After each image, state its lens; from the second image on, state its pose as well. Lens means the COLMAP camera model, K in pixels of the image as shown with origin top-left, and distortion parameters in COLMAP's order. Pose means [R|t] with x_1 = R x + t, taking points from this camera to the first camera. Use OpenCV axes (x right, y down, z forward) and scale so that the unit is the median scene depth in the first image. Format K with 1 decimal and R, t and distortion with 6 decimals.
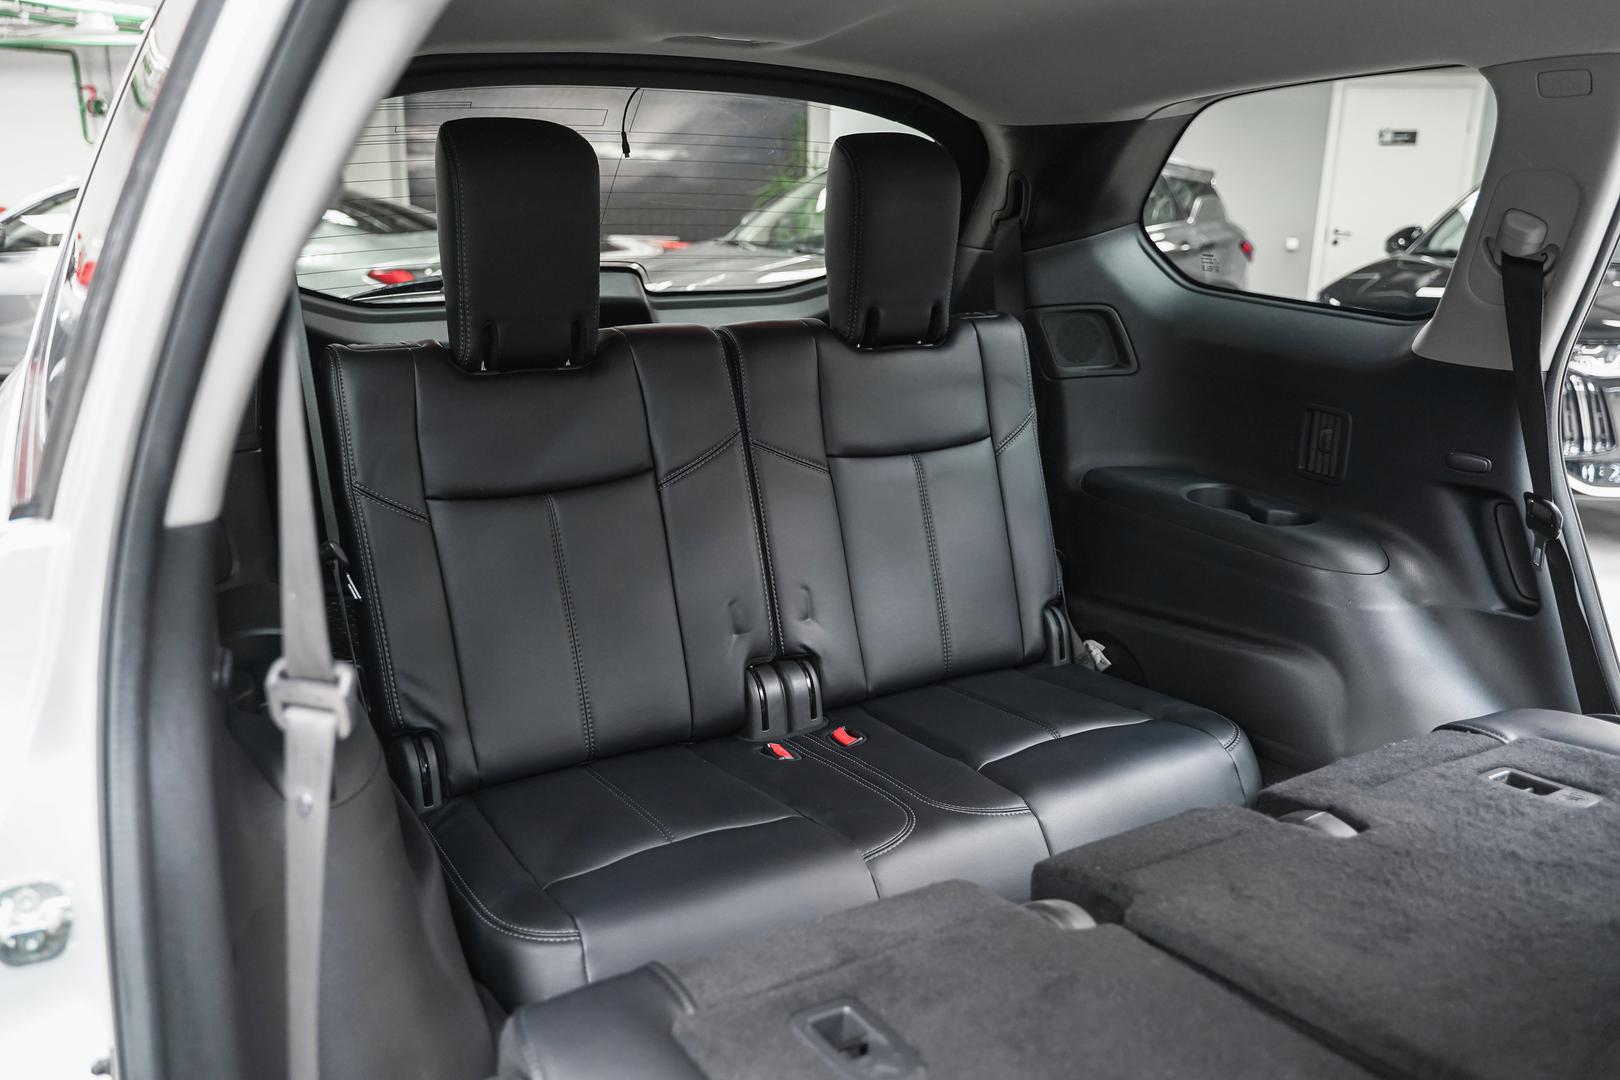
lens RADIAL K [[1301.9, 0, 799.2], [0, 1301.9, 530.1], [0, 0, 1]] dist [-0.012783, -0.005323]
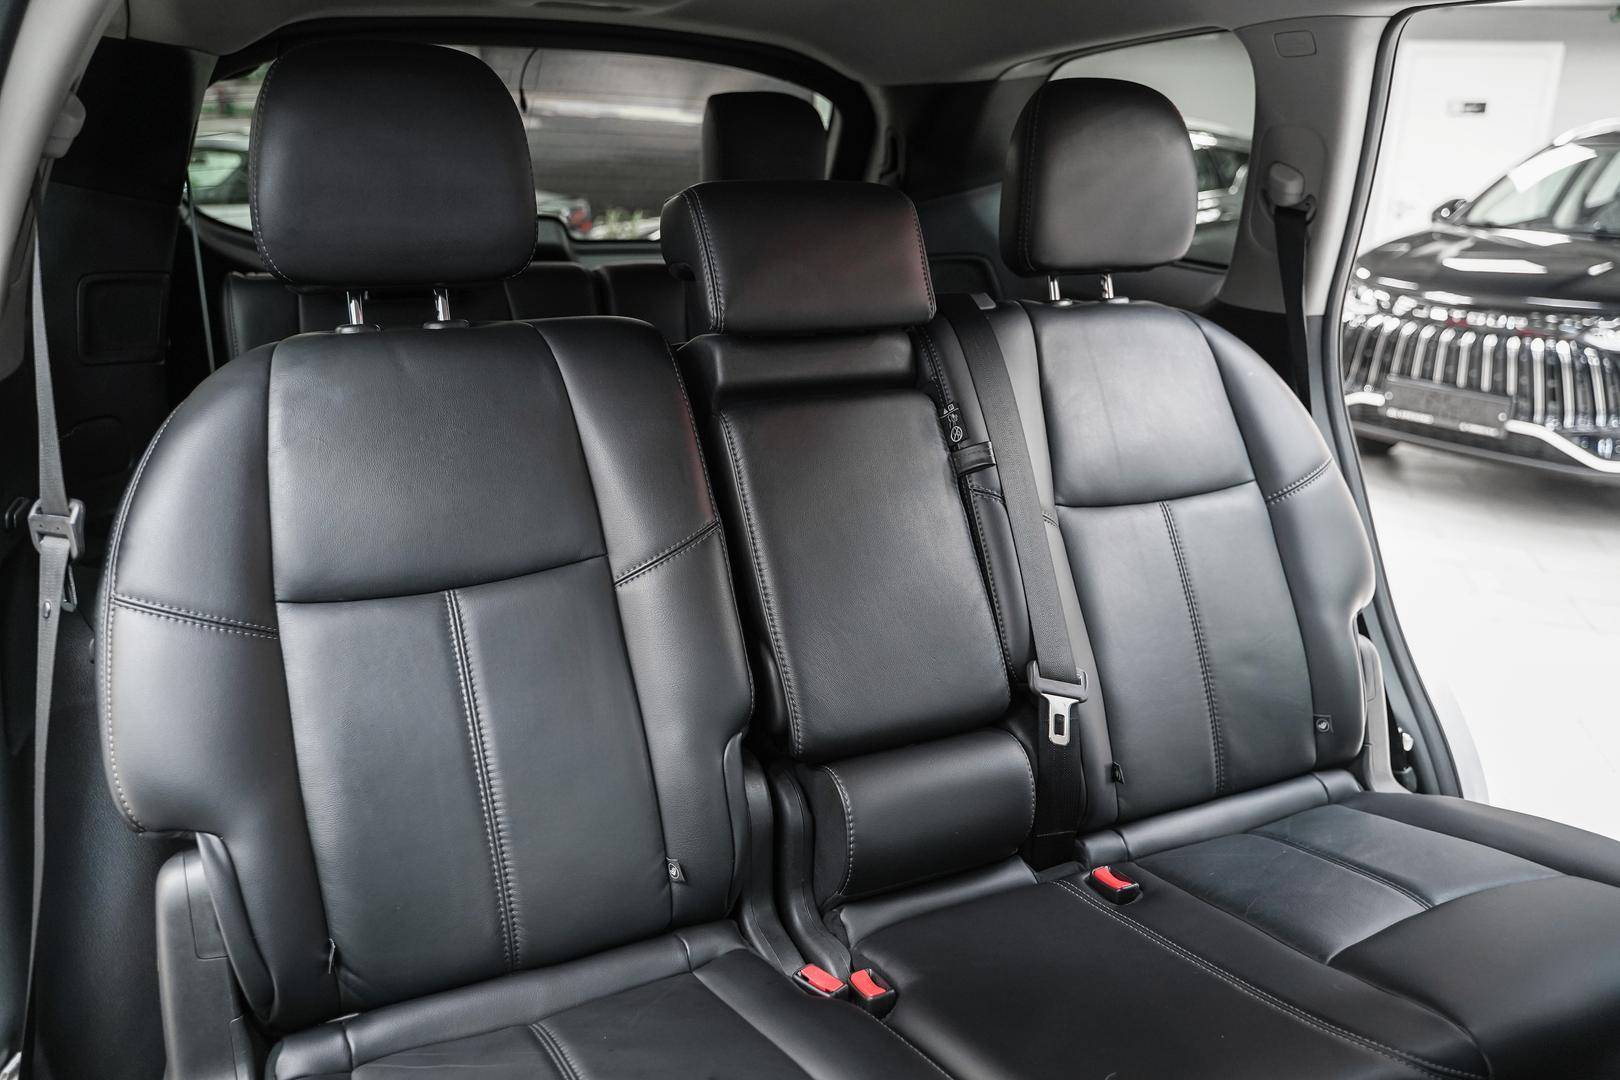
lens RADIAL K [[1301.9, 0, 799.2], [0, 1301.9, 530.1], [0, 0, 1]] dist [-0.012783, -0.005323]
pose [[0.996198, 0.031789, -0.081115, 0.176278], [-0.030042, 0.999292, 0.022661, 0.031730], [0.081778, -0.020138, 0.996447, -0.079358]]
